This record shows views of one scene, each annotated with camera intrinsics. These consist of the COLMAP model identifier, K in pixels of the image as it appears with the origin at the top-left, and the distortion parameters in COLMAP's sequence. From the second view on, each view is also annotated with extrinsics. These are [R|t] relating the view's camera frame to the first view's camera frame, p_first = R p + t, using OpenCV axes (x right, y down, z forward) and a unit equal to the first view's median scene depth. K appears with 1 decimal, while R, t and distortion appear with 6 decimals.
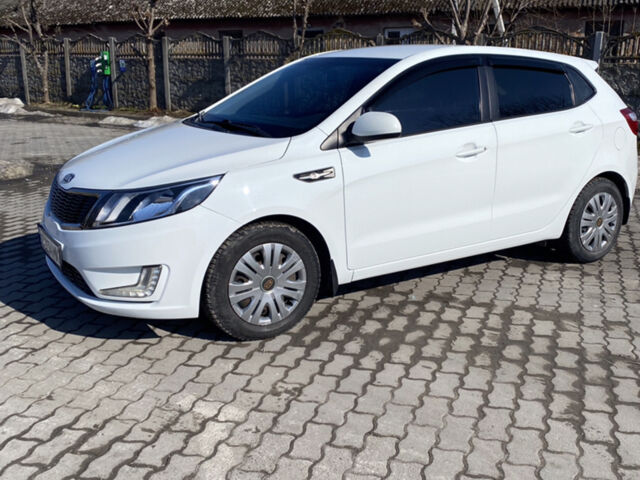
lens RADIAL K [[639.6, 0, 330.7], [0, 639.6, 239.7], [0, 0, 1]] dist [0.139725, -0.311968]
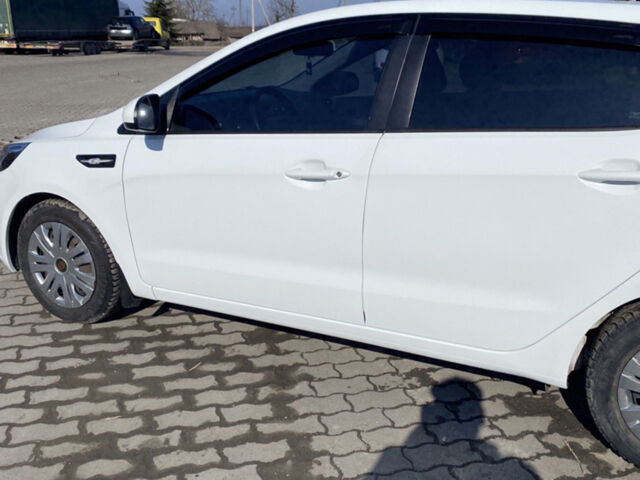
lens RADIAL K [[639.6, 0, 330.7], [0, 639.6, 239.7], [0, 0, 1]] dist [0.139725, -0.311968]
pose [[0.514810, 0.261958, -0.816302, 0.852253], [-0.216380, 0.961049, 0.171947, -0.210490], [0.829548, 0.088111, 0.551440, 0.770270]]
